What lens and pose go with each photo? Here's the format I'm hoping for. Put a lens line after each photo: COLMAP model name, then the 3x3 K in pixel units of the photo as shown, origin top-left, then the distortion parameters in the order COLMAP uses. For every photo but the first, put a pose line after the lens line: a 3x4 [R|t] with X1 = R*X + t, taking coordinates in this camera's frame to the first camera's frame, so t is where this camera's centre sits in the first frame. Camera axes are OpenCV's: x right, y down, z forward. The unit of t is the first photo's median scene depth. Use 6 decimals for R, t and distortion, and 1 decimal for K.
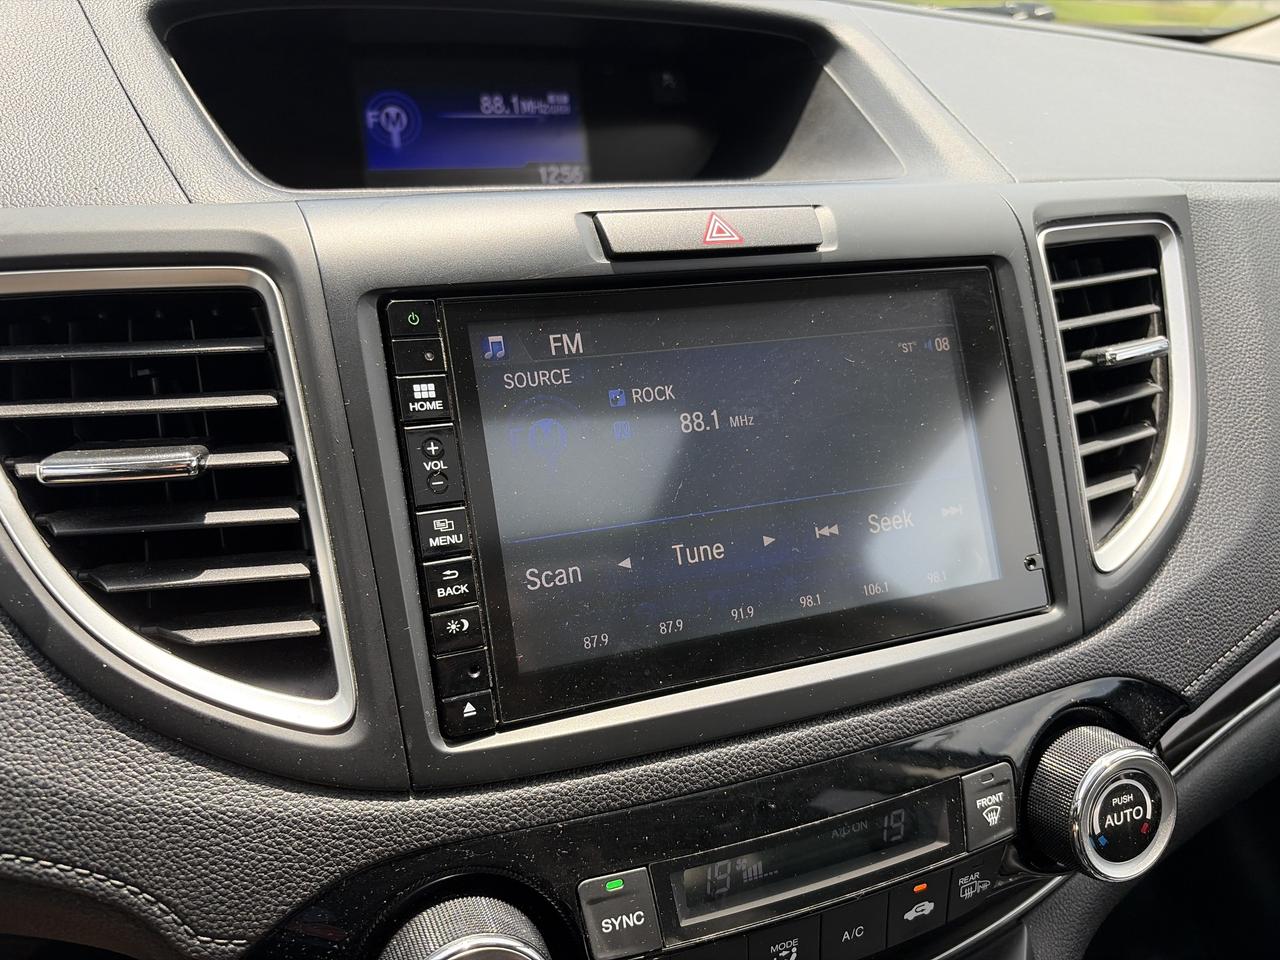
lens RADIAL K [[979.6, 0, 640.0], [0, 979.6, 480.0], [0, 0, 1]] dist [0.029566, -0.013838]
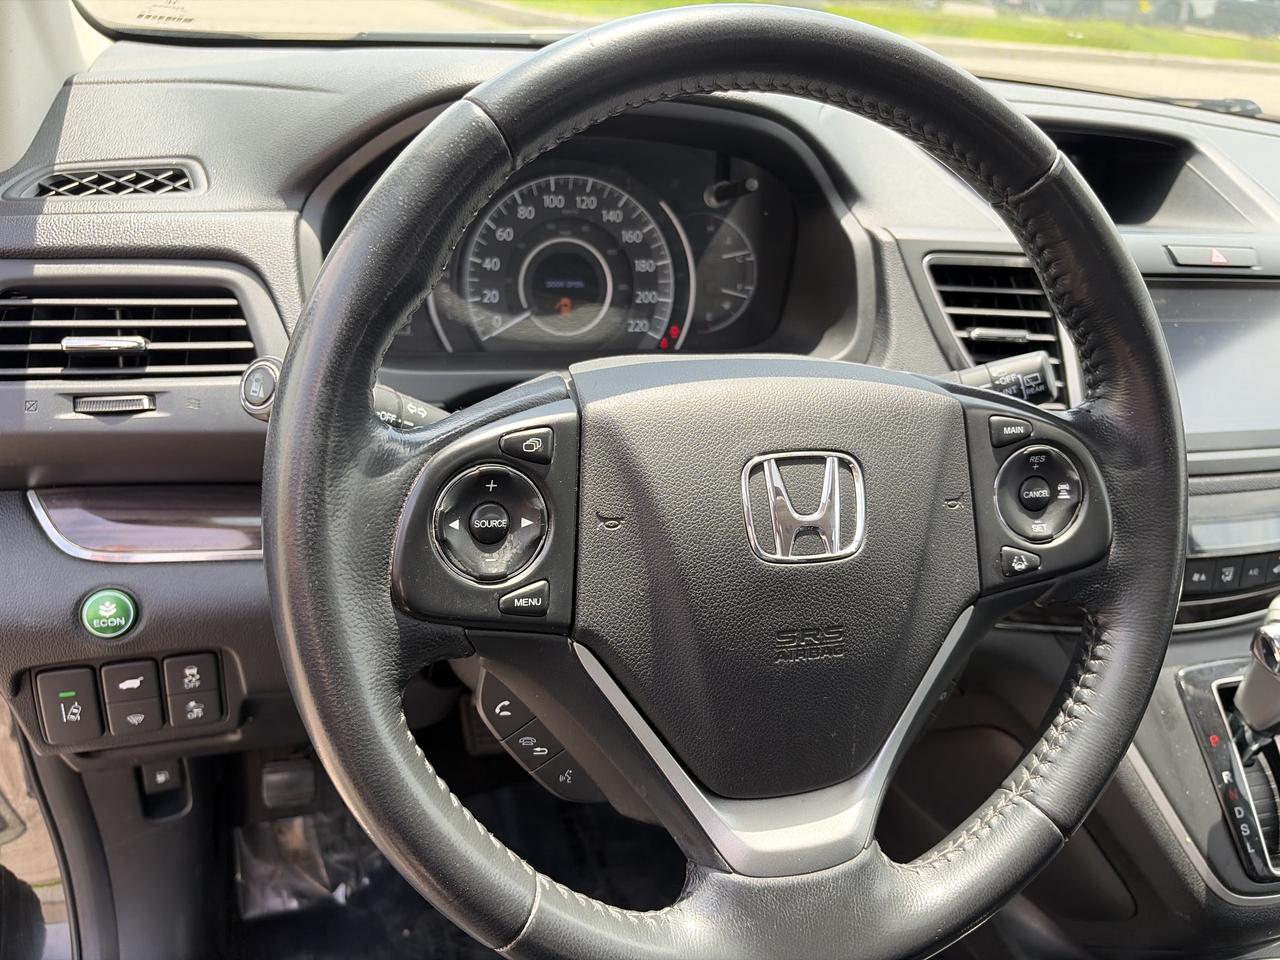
lens RADIAL K [[1044.1, 0, 640.0], [0, 1044.1, 480.0], [0, 0, 1]] dist [0.003152, -0.006019]
pose [[0.997118, 0.073528, -0.018689, -1.197772], [-0.073656, 0.997264, -0.006273, 0.383849], [0.018177, 0.007631, 0.999806, -1.472997]]
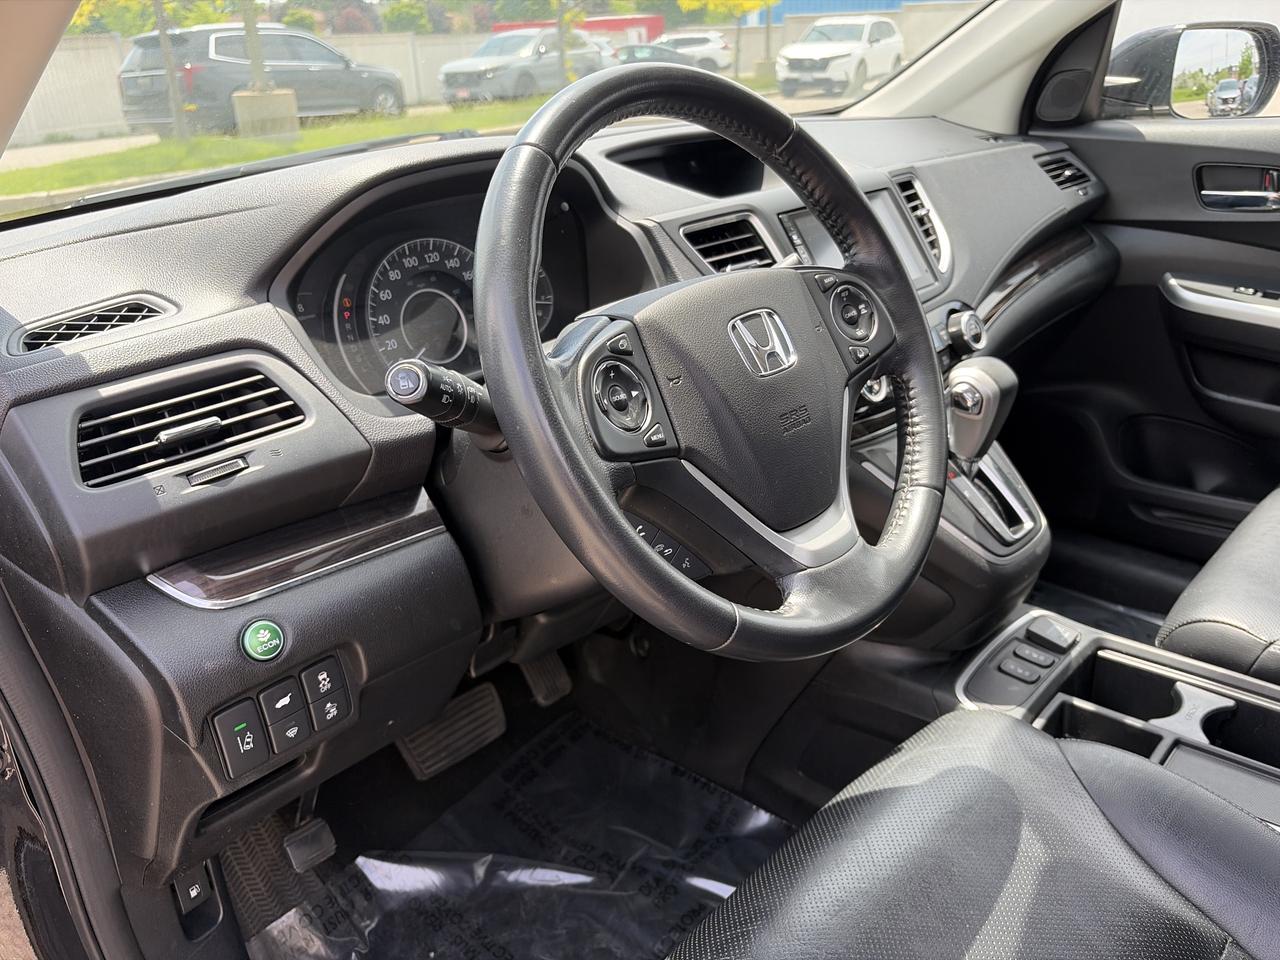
lens RADIAL K [[1032.5, 0, 675.1], [0, 1032.5, 476.3], [0, 0, 1]] dist [0.051311, -0.081833]
pose [[0.882148, -0.271298, 0.384983, -2.158171], [0.310933, 0.949441, -0.043398, 0.722202], [-0.353745, 0.157987, 0.921903, -2.080836]]
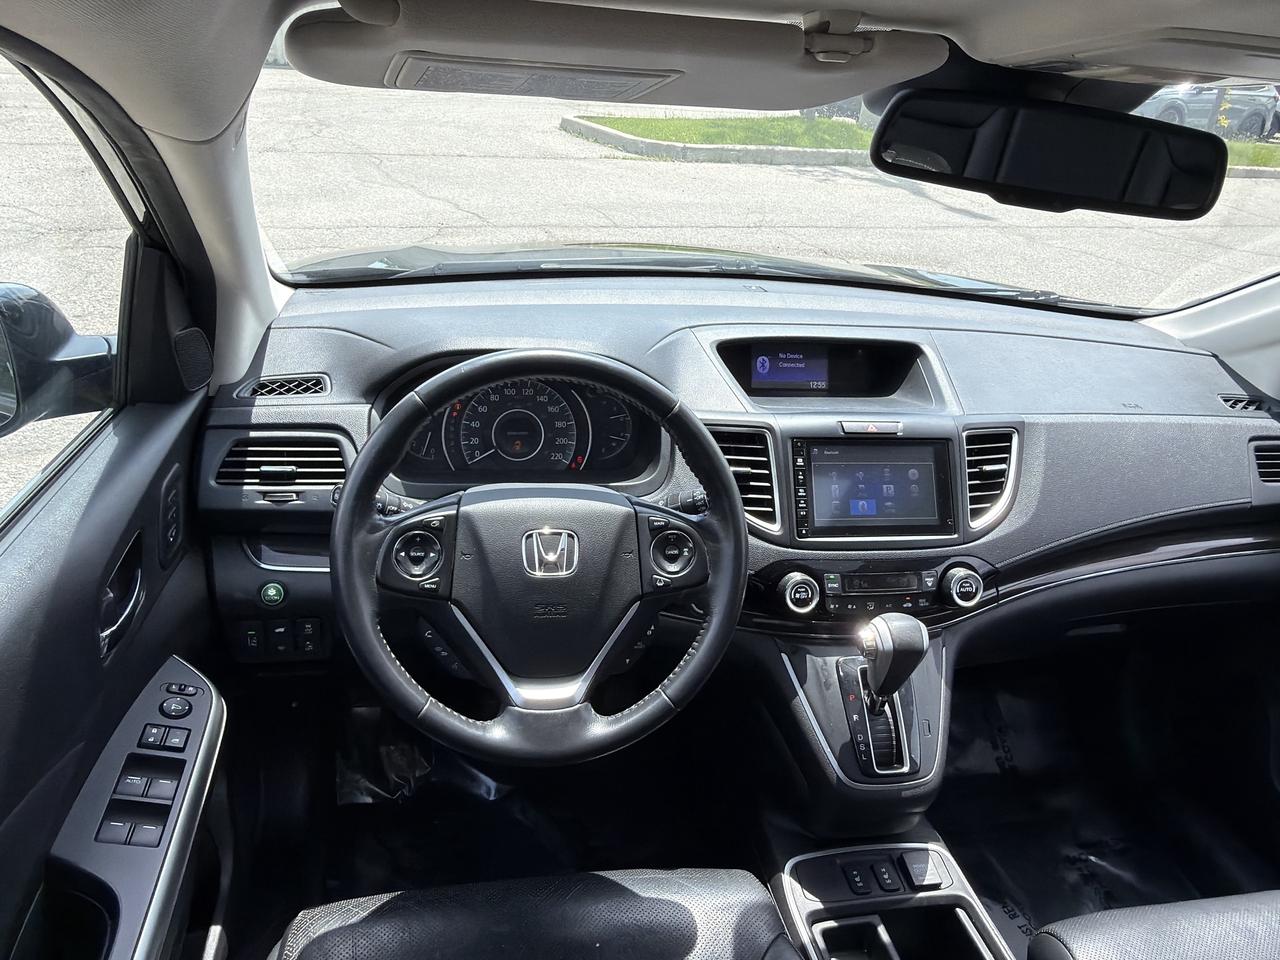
lens RADIAL K [[987.0, 0, 640.0], [0, 987.0, 480.0], [0, 0, 1]] dist [0.049523, -0.060487]
pose [[0.984218, 0.101280, -0.145113, -0.253021], [-0.110748, 0.992113, -0.058707, 0.314740], [0.138023, 0.073851, 0.987672, -3.246470]]
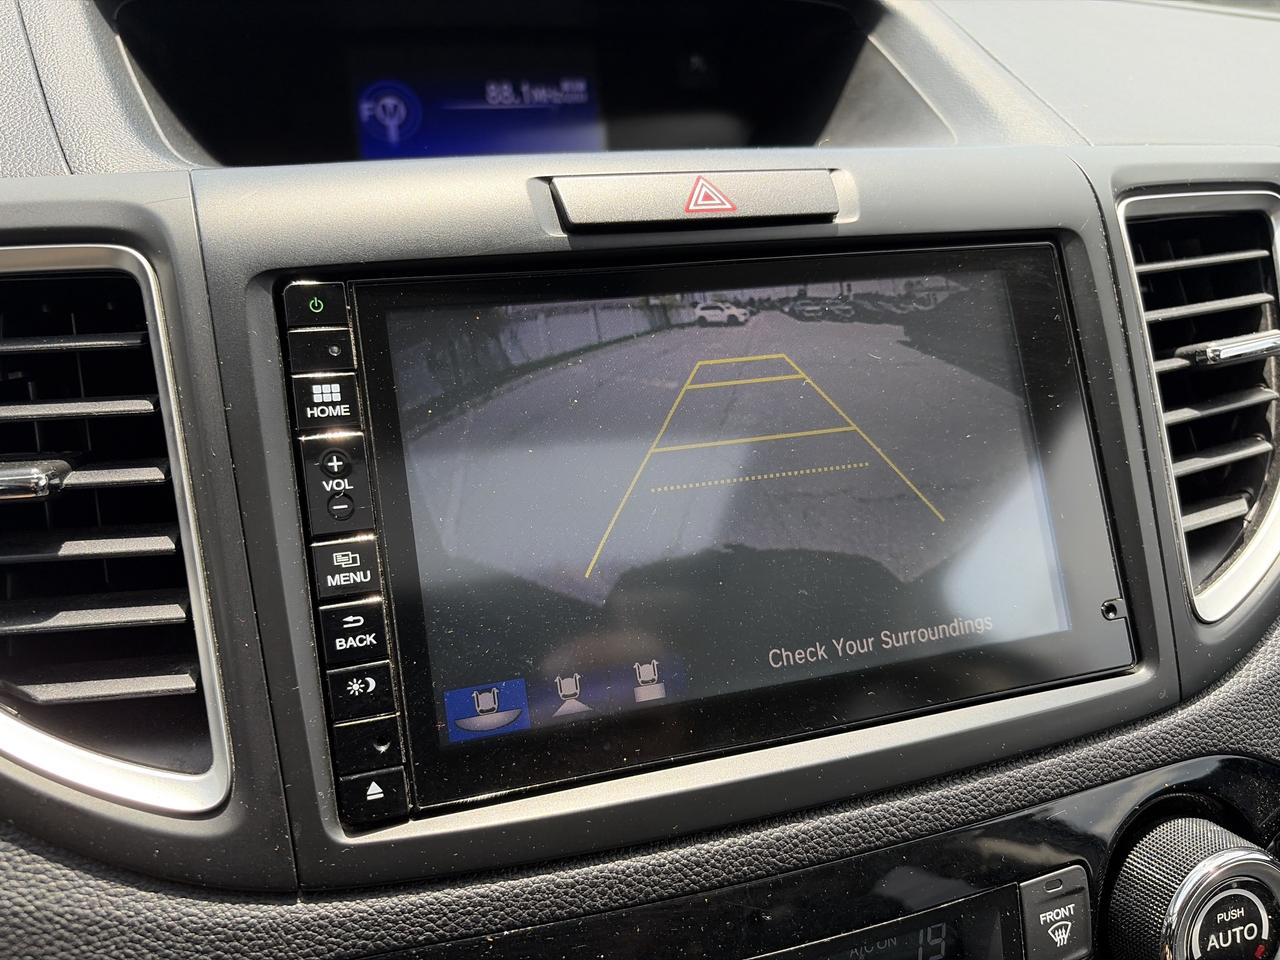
lens RADIAL K [[959.9, 0, 637.3], [0, 959.9, 491.0], [0, 0, 1]] dist [0.027038, -0.031203]
pose [[0.995894, 0.001863, -0.090503, 0.099047], [-0.003271, 0.999876, -0.015409, 0.001276], [0.090463, 0.015642, 0.995777, 0.213200]]
